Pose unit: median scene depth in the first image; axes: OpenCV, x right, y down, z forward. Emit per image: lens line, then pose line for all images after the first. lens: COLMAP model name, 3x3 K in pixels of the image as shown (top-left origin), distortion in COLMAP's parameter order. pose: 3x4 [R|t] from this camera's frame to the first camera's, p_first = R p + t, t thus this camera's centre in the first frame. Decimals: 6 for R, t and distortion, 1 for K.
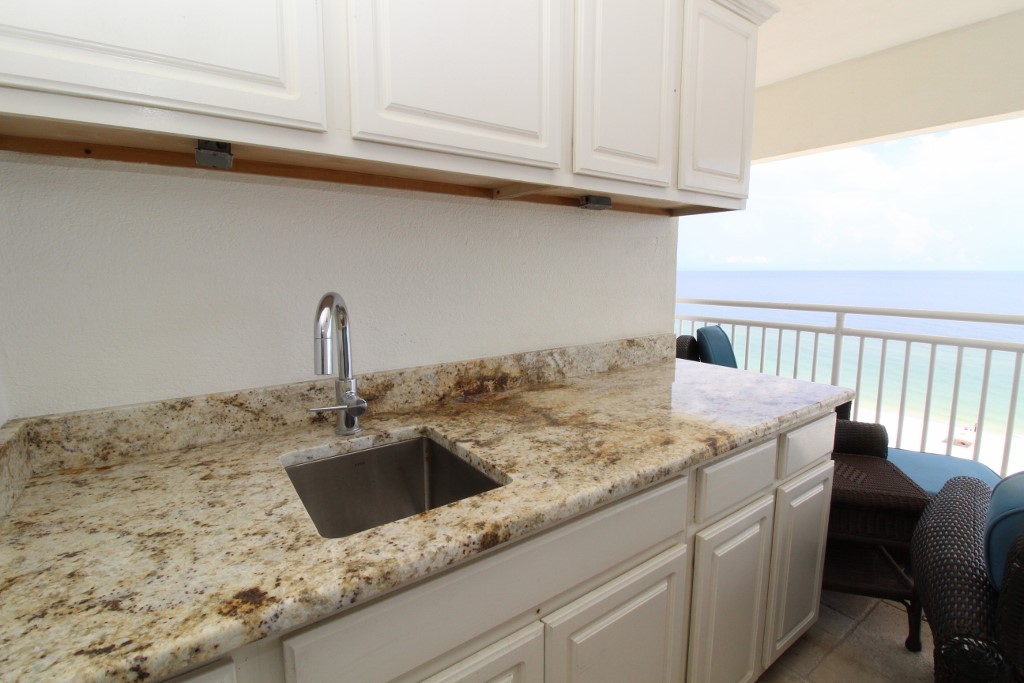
lens RADIAL K [[472.0, 0, 511.5], [0, 472.0, 329.7], [0, 0, 1]] dist [-0.000551, -0.013406]
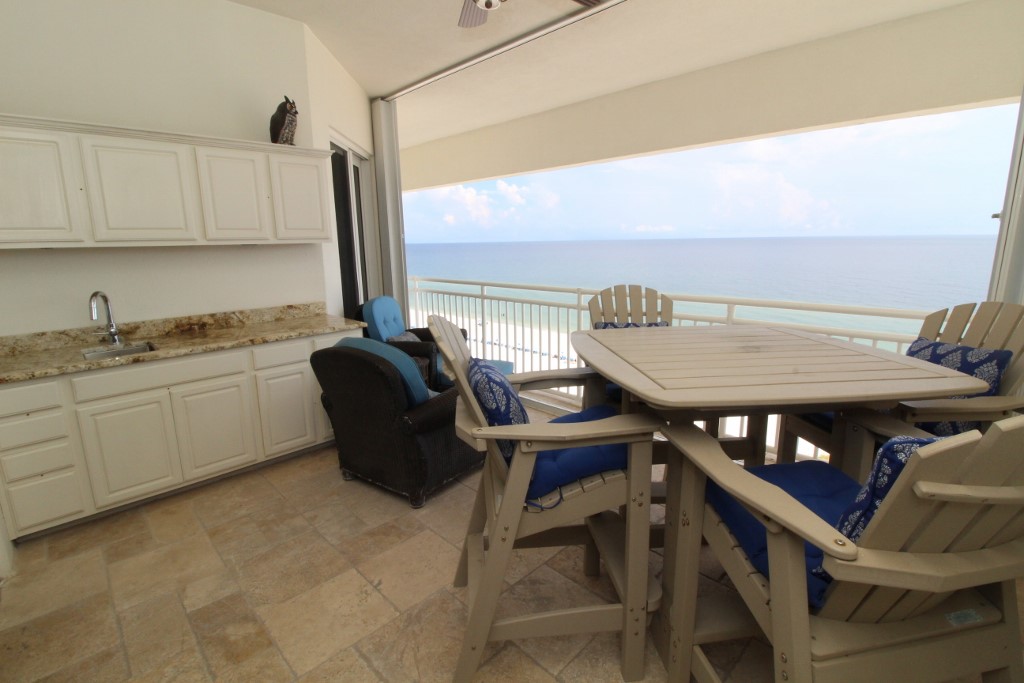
lens RADIAL K [[472.0, 0, 511.5], [0, 472.0, 329.7], [0, 0, 1]] dist [-0.000551, -0.013406]
pose [[0.985373, -0.044008, 0.164630, 1.081822], [0.033971, 0.997416, 0.063296, 0.037782], [-0.166990, -0.056777, 0.984322, -1.481852]]
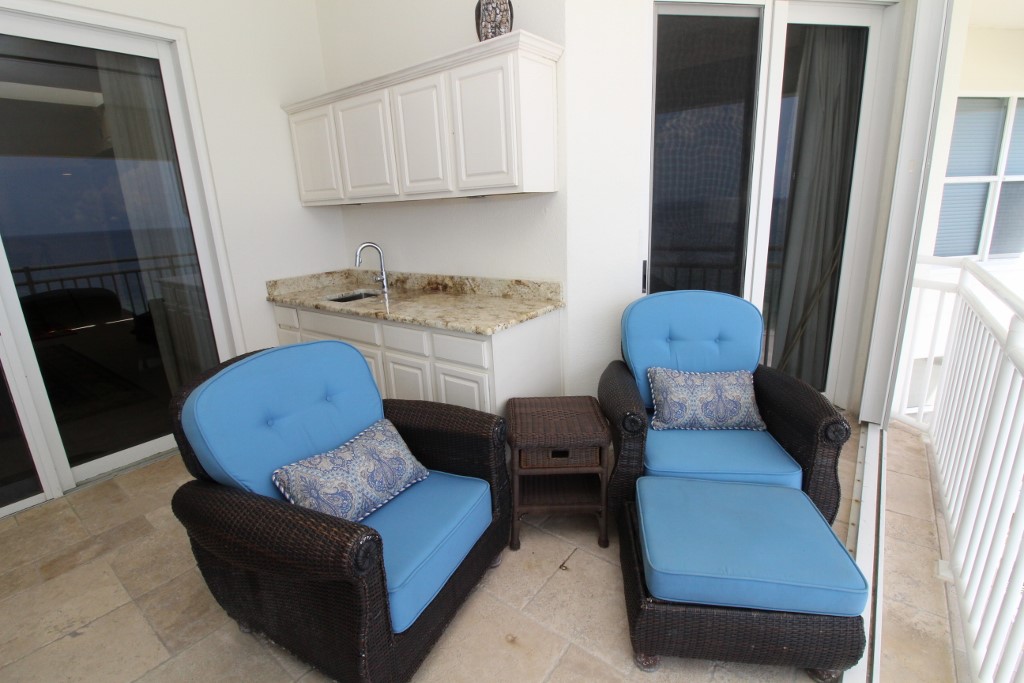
lens RADIAL K [[472.0, 0, 511.5], [0, 472.0, 329.7], [0, 0, 1]] dist [-0.000551, -0.013406]
pose [[0.305977, 0.231867, -0.923372, 2.117208], [-0.074682, 0.972746, 0.219518, -0.195302], [0.949105, 0.001792, 0.314954, 0.635977]]
